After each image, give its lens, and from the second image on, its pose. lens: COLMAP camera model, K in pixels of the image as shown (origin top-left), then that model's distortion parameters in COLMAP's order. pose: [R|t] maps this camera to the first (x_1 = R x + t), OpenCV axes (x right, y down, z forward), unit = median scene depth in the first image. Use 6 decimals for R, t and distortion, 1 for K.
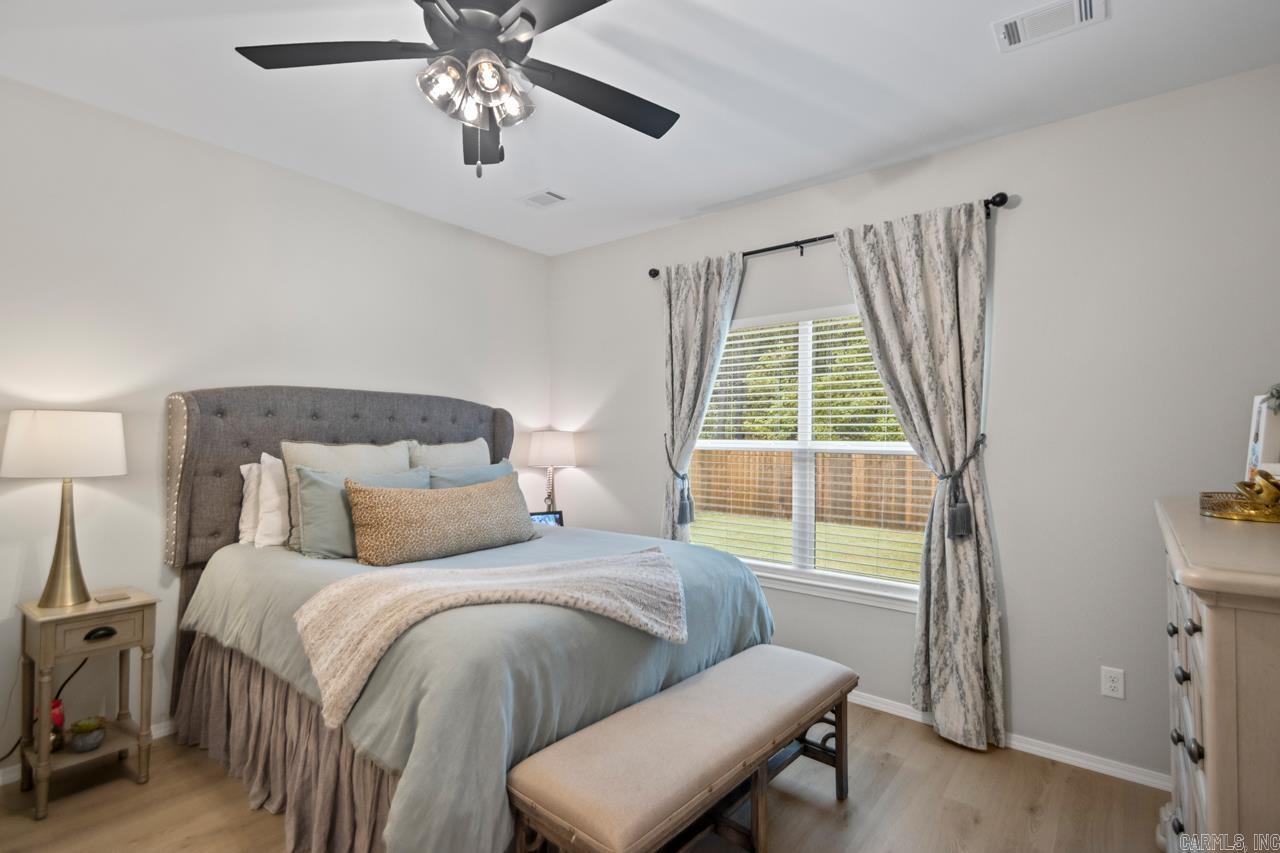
lens RADIAL K [[601.0, 0, 640.0], [0, 601.0, 426.5], [0, 0, 1]] dist [0.017801, -0.015272]
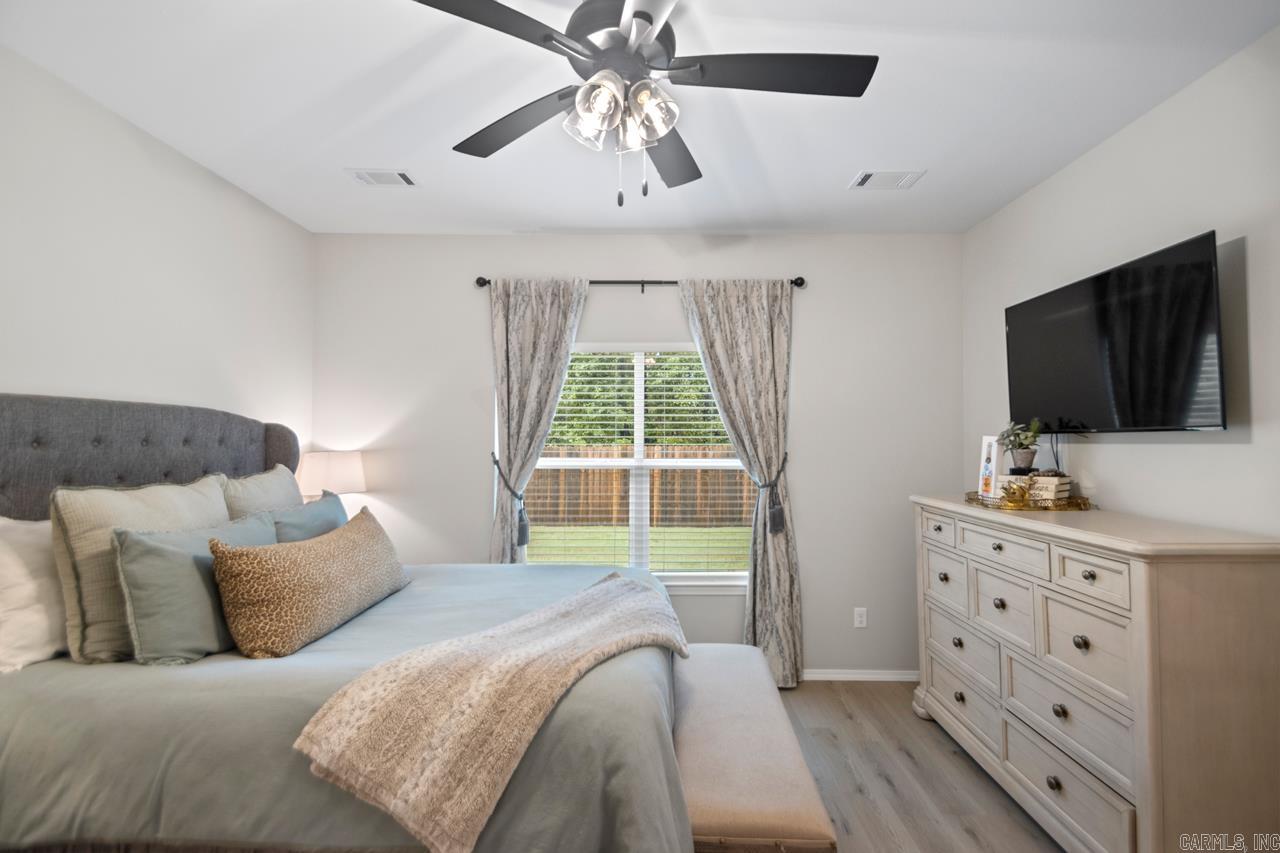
lens RADIAL K [[601.0, 0, 640.0], [0, 601.0, 426.5], [0, 0, 1]] dist [0.017801, -0.015272]
pose [[0.780209, 0.004418, 0.625503, -0.506372], [-0.006958, 0.999974, 0.001616, -0.044159], [-0.625480, -0.005613, 0.780220, 0.150419]]
